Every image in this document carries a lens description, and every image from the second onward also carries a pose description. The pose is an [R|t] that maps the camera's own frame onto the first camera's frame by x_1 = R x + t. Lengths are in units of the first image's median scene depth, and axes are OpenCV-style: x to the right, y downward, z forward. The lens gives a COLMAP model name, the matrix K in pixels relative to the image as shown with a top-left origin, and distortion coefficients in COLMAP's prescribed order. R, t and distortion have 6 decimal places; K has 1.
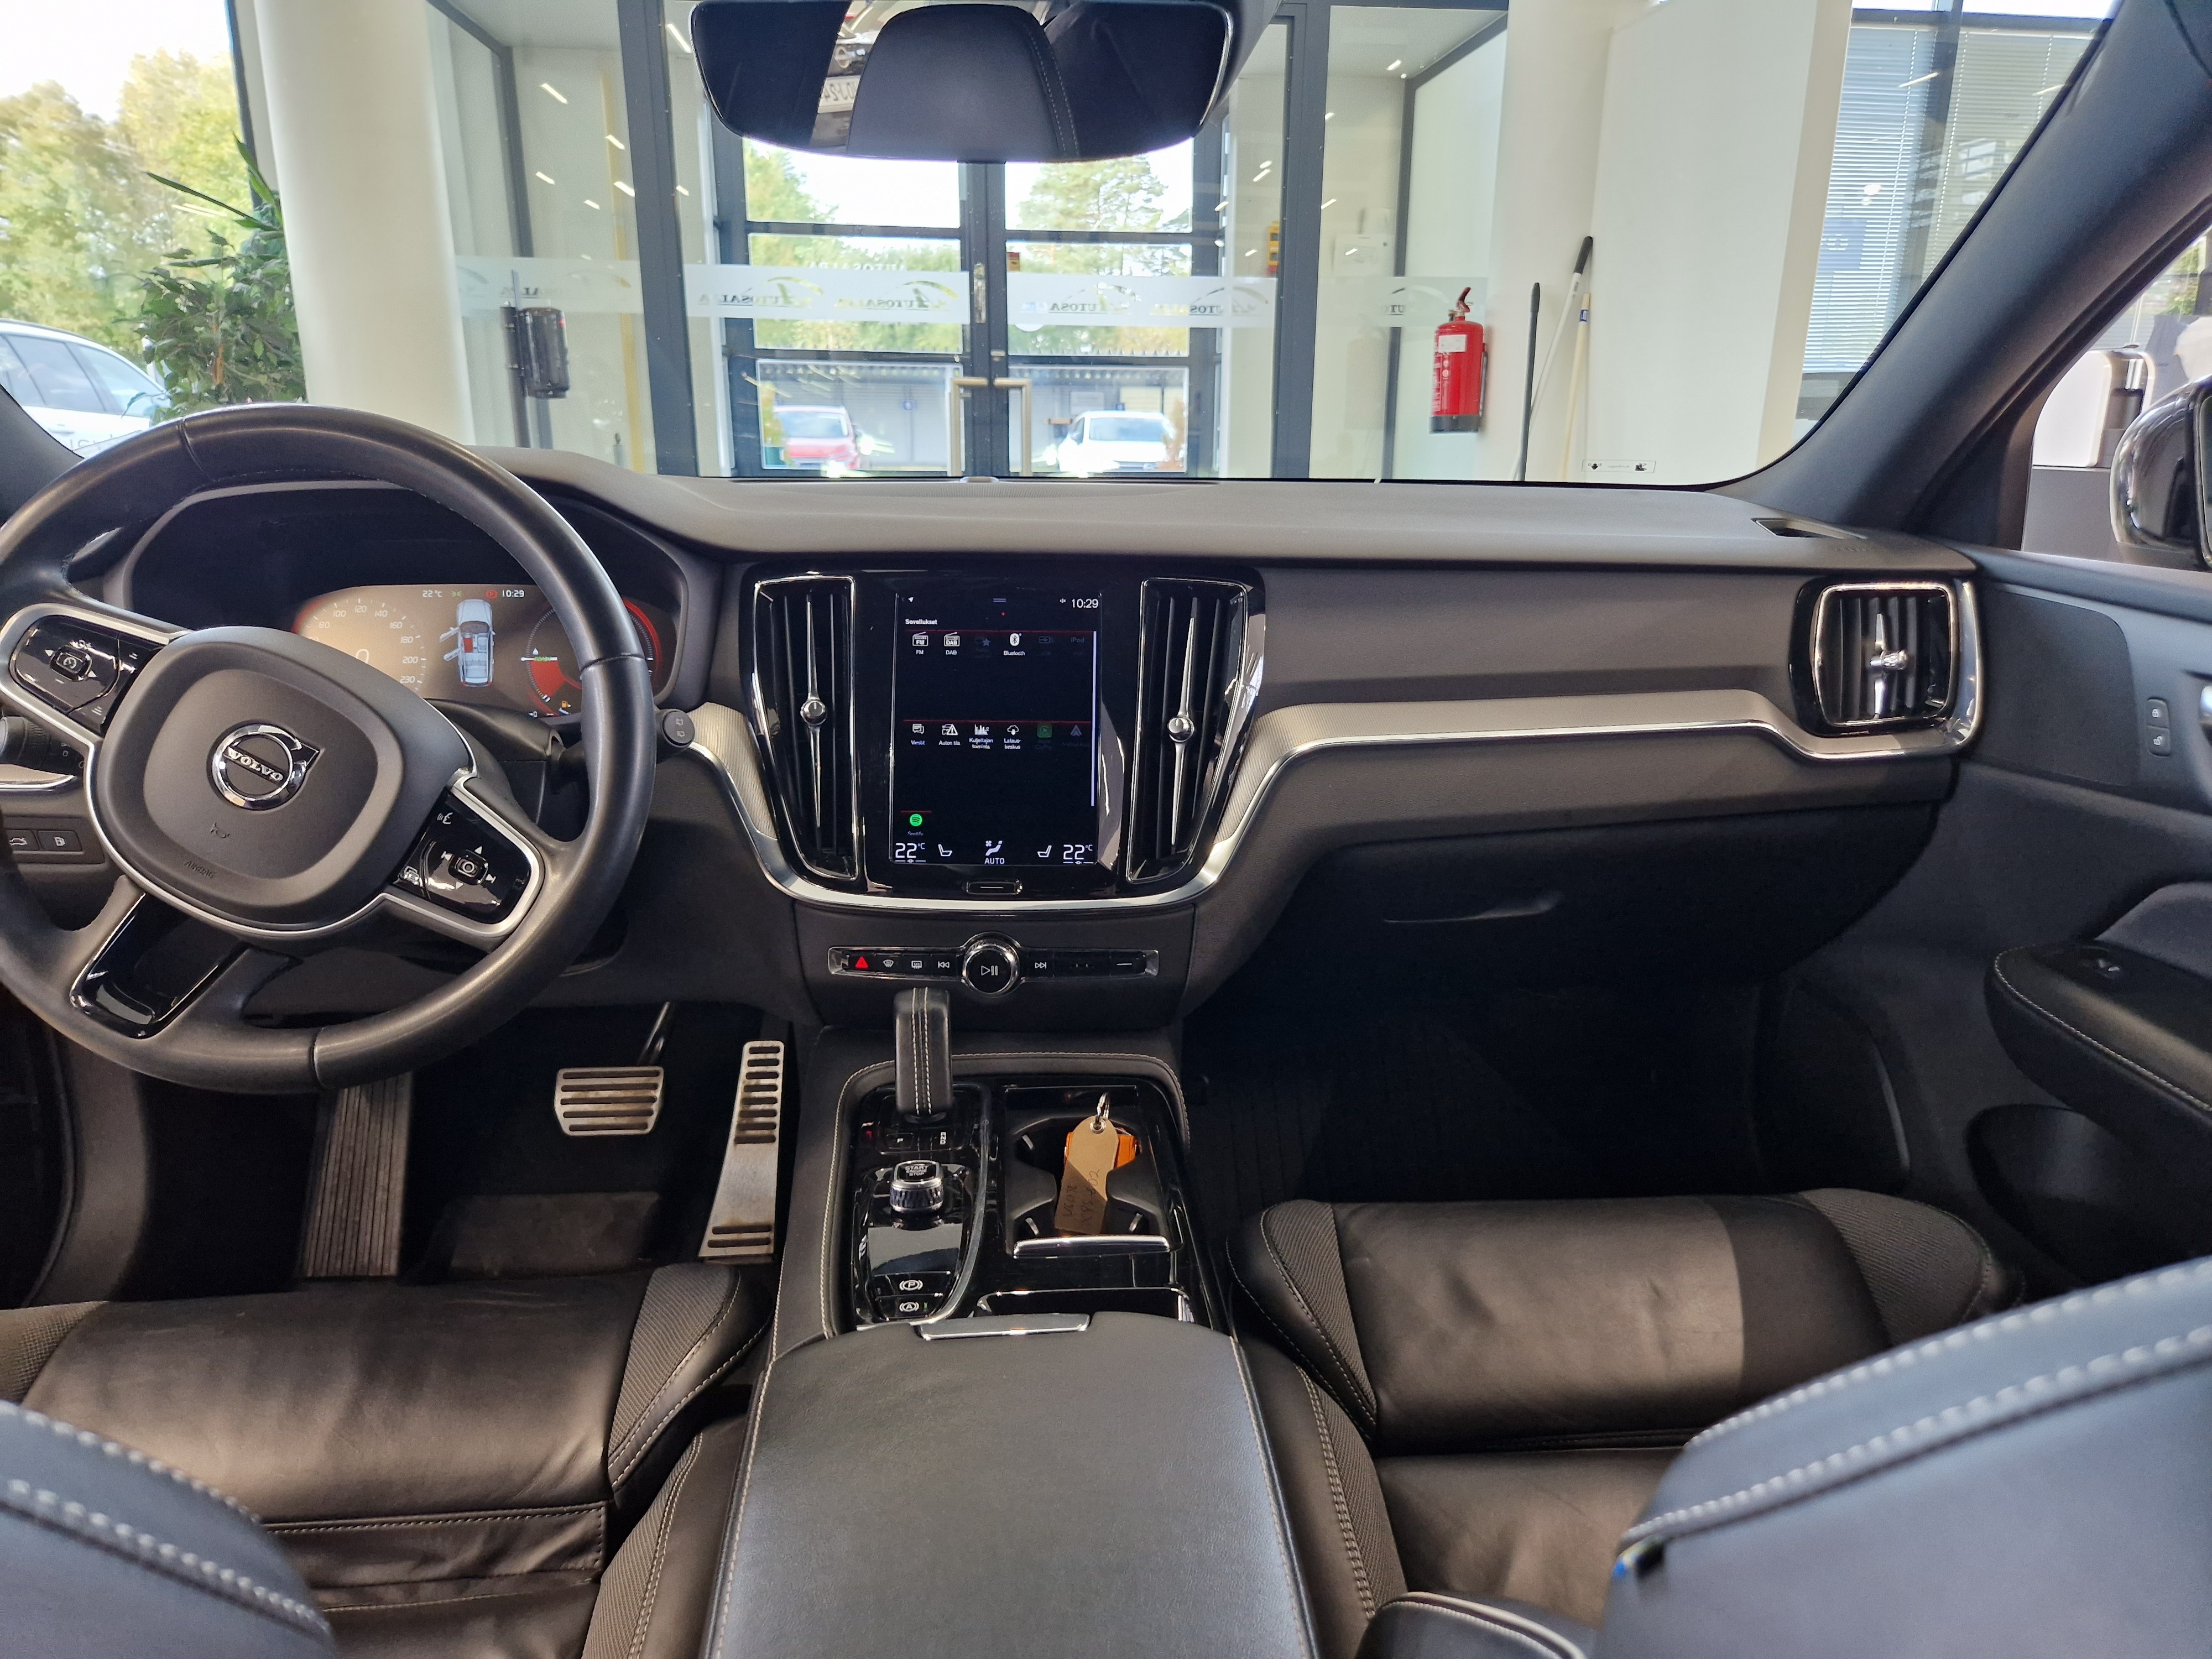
lens RADIAL K [[1498.3, 0, 1116.6], [0, 1498.3, 828.0], [0, 0, 1]] dist [0.087130, 0.000484]
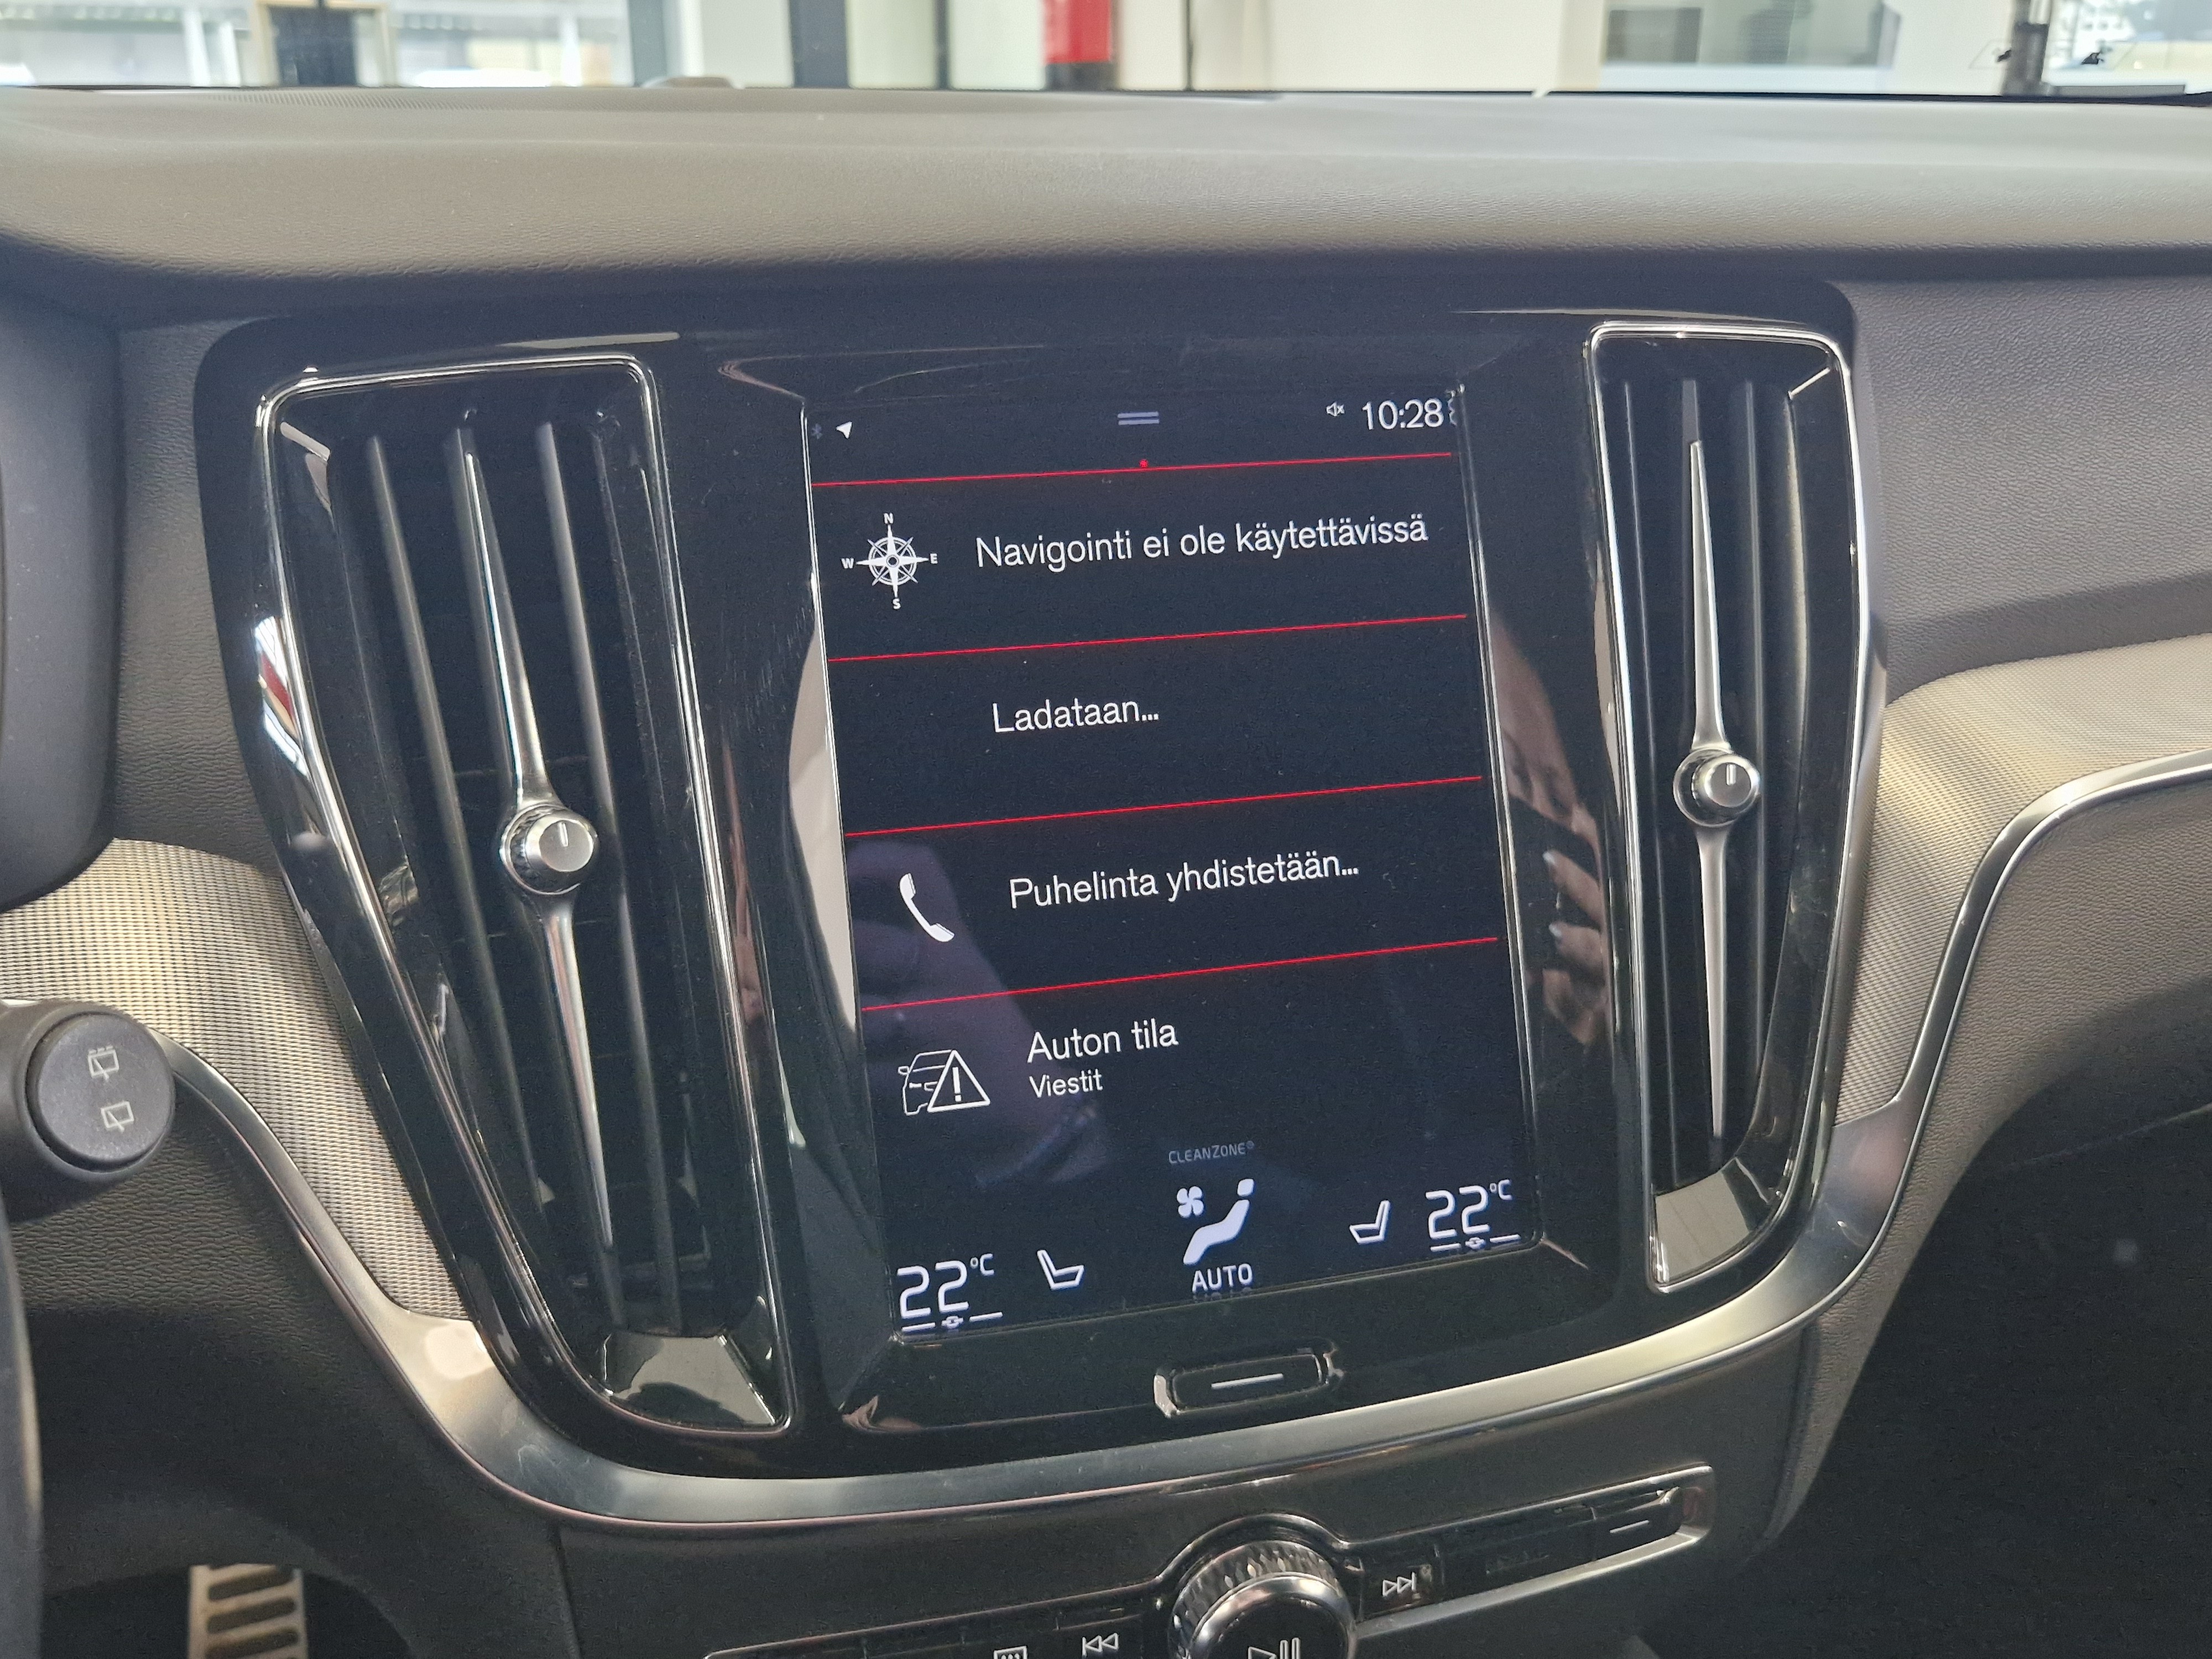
lens RADIAL K [[2036.6, 0, 1106.0], [0, 2036.6, 829.5], [0, 0, 1]] dist [0.006925, -0.002368]
pose [[0.957036, -0.103390, 0.270911, -0.204741], [0.080355, 0.992247, 0.094810, -0.109079], [-0.278613, -0.068967, 0.957924, 0.604251]]
